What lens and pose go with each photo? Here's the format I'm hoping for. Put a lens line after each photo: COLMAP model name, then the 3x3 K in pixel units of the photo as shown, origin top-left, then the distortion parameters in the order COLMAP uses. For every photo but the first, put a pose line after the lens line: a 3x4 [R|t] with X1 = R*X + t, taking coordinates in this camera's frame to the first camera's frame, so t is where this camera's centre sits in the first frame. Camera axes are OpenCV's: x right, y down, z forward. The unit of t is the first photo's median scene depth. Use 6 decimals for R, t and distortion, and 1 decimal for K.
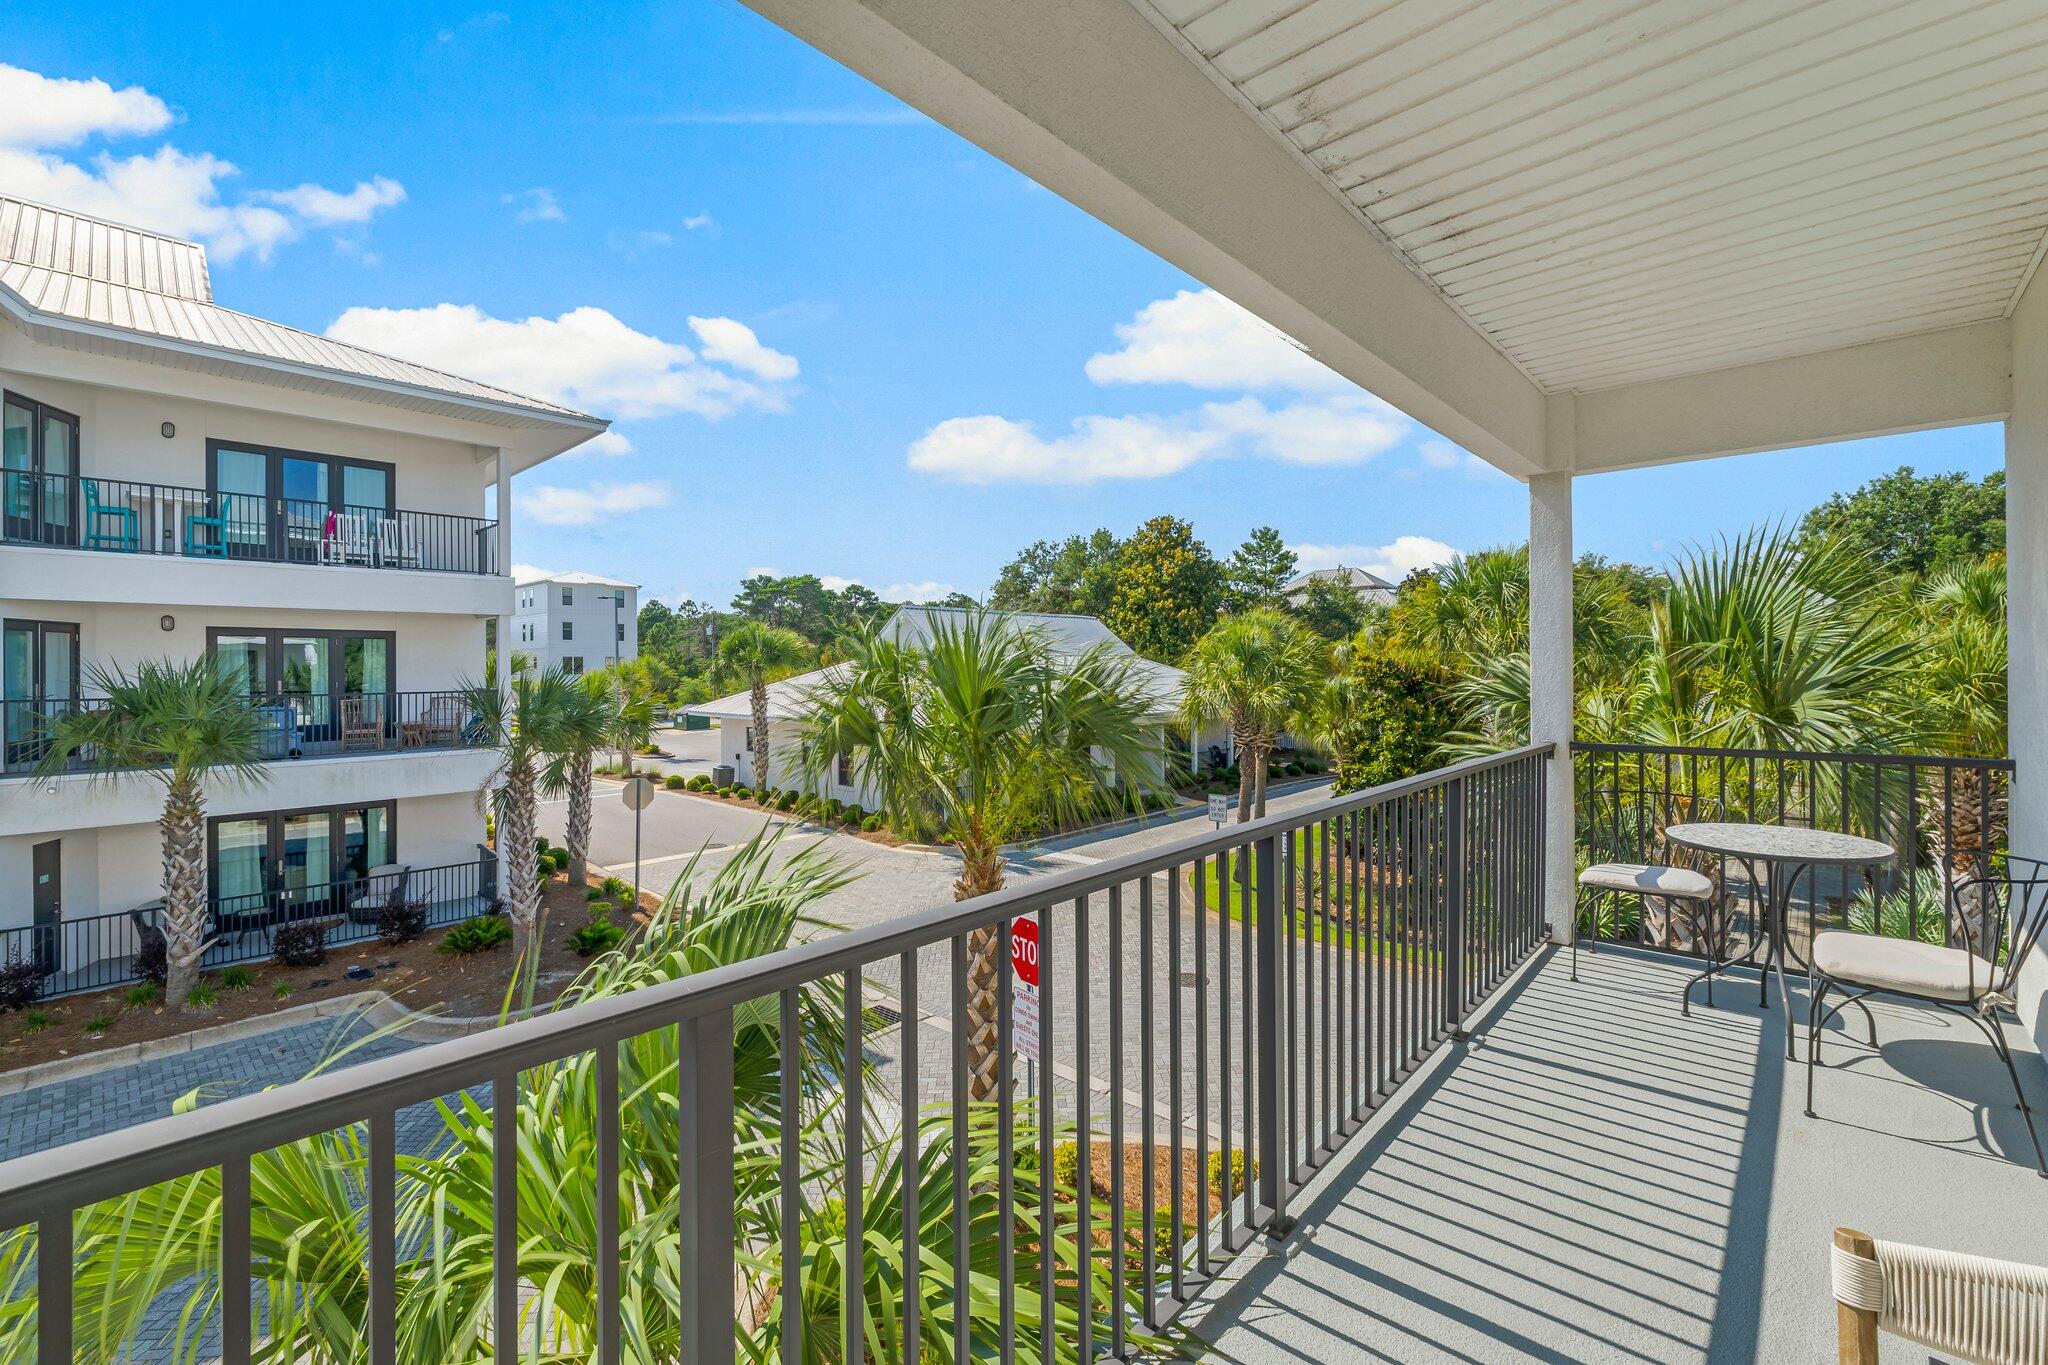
lens RADIAL K [[866.1, 0, 1031.6], [0, 866.1, 667.4], [0, 0, 1]] dist [-0.009524, 0.000182]
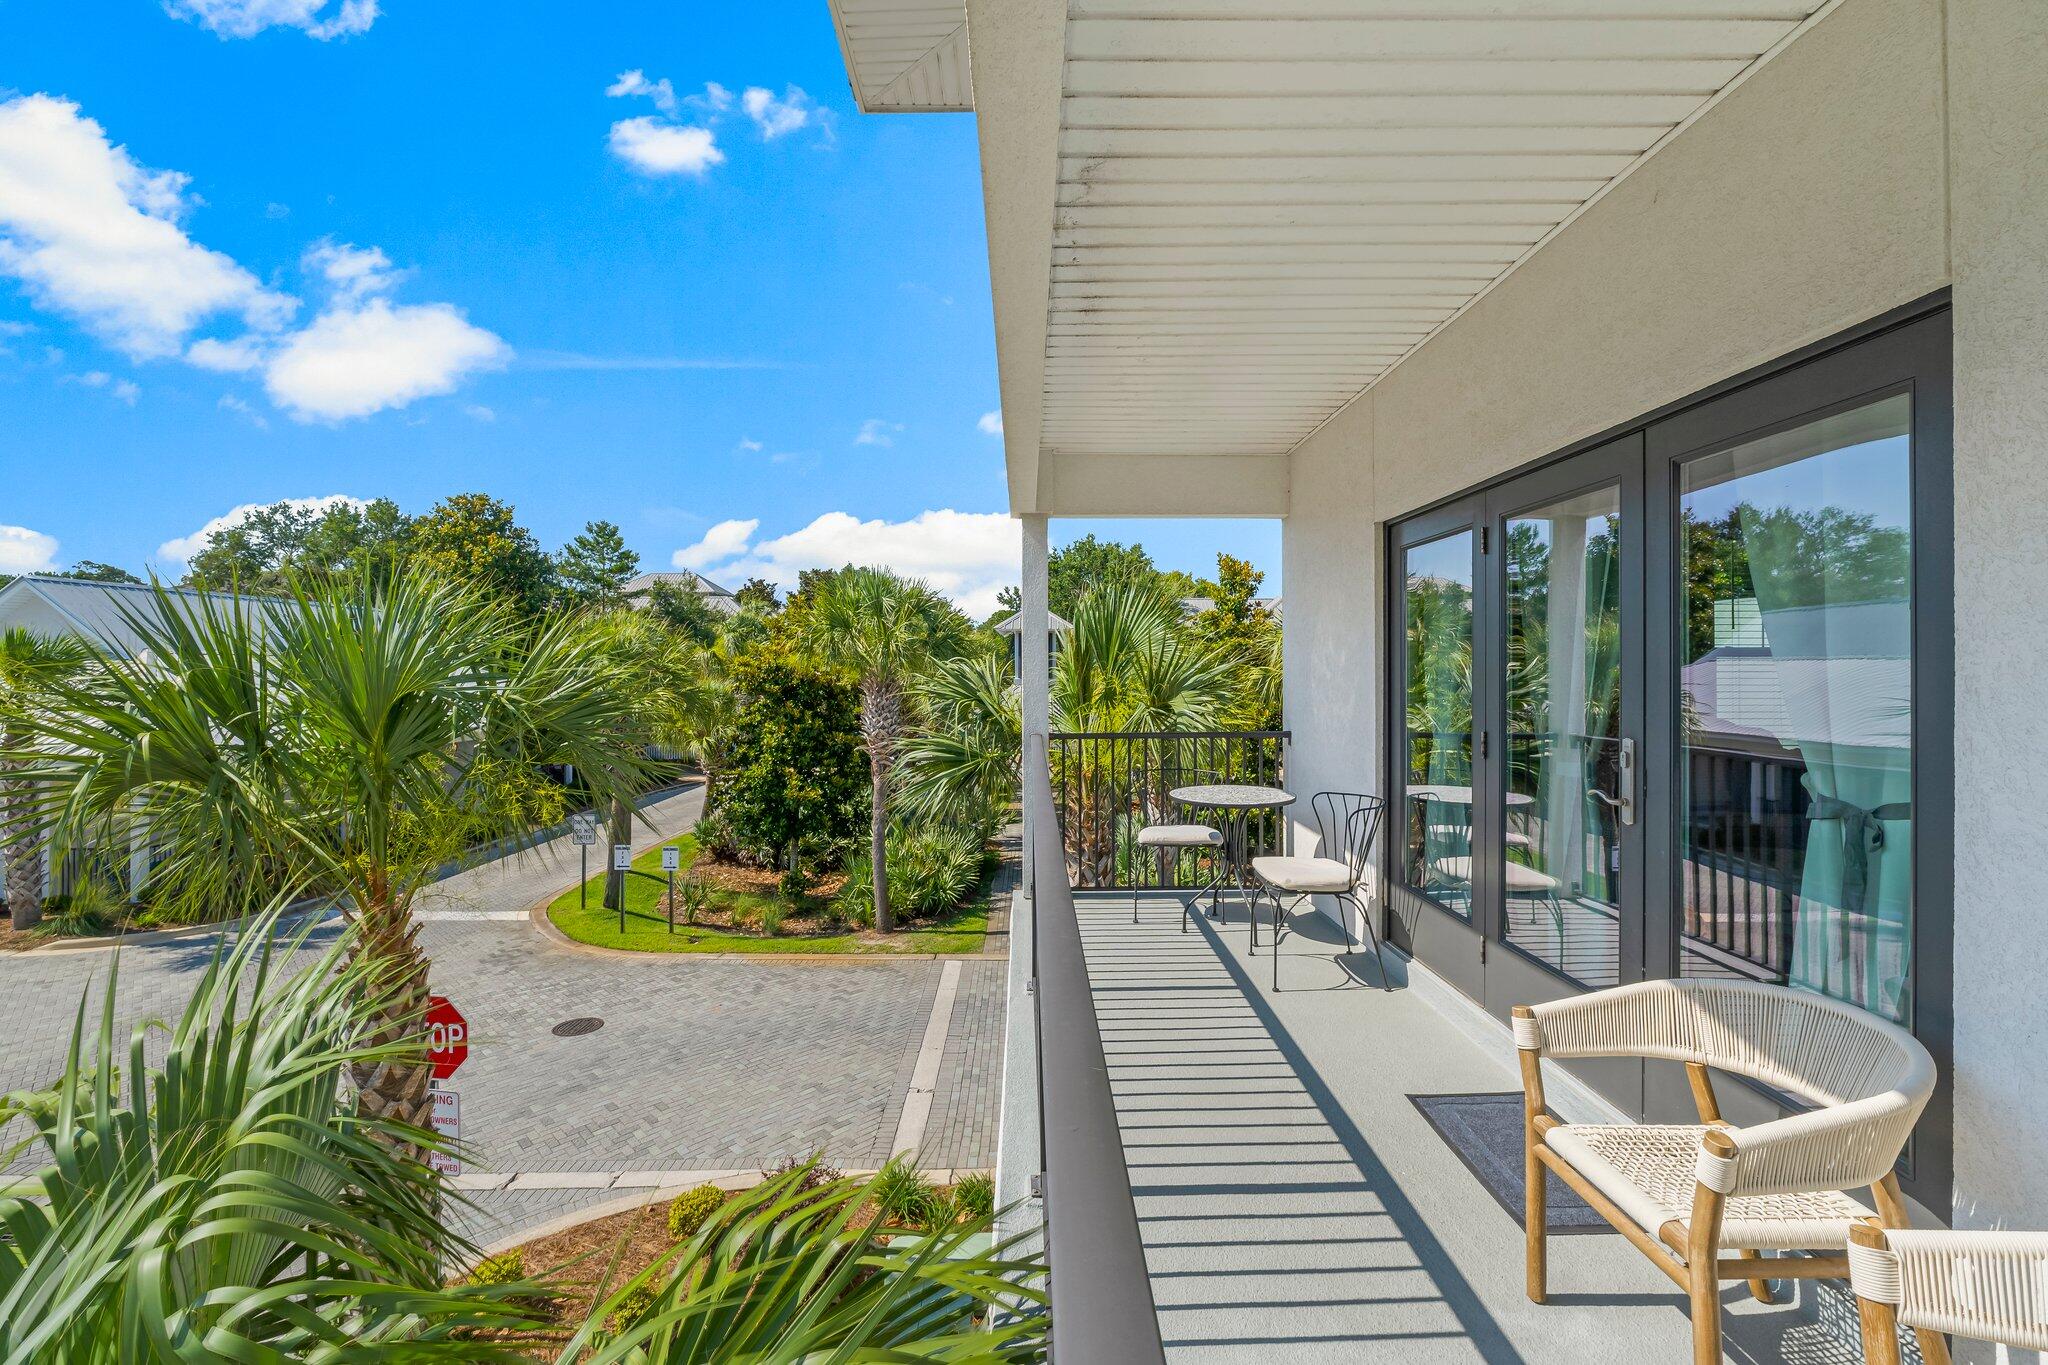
lens RADIAL K [[865.8, 0, 1028.5], [0, 865.8, 665.5], [0, 0, 1]] dist [0.001645, 0.000341]
pose [[0.736605, 0.010222, 0.676246, -0.069215], [-0.003821, 0.999933, -0.010953, 0.001059], [-0.676312, 0.005485, 0.736595, 0.031017]]
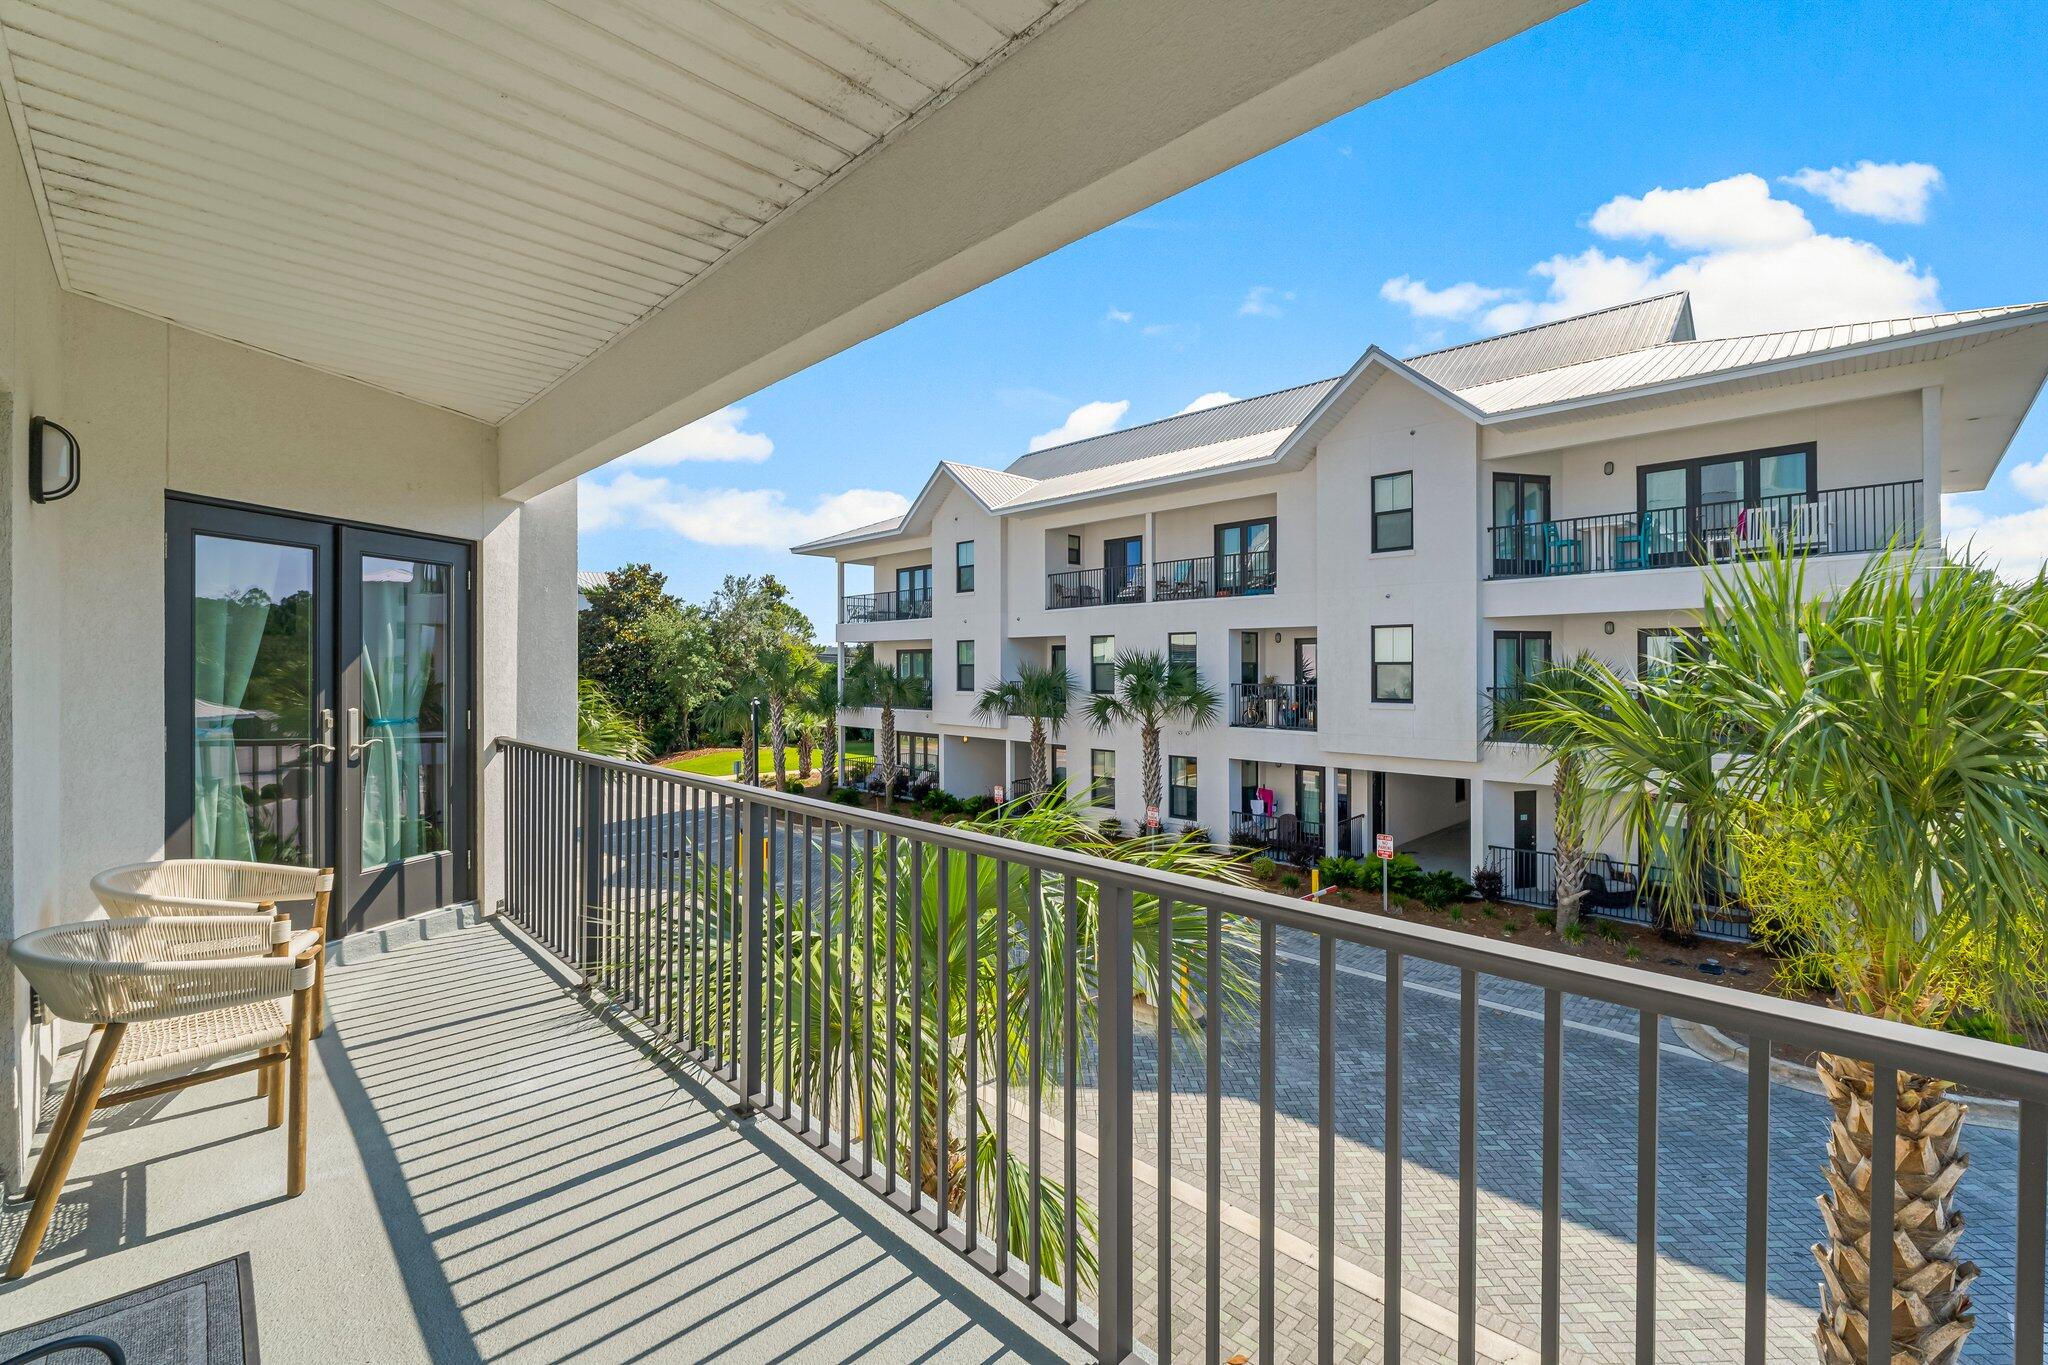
lens RADIAL K [[866.1, 0, 1031.6], [0, 866.1, 667.4], [0, 0, 1]] dist [-0.009524, 0.000182]
pose [[-0.046883, 0.000915, -0.998900, 0.222384], [0.004709, 0.999989, 0.000695, -0.000054], [0.998889, -0.004671, -0.046887, 0.215184]]
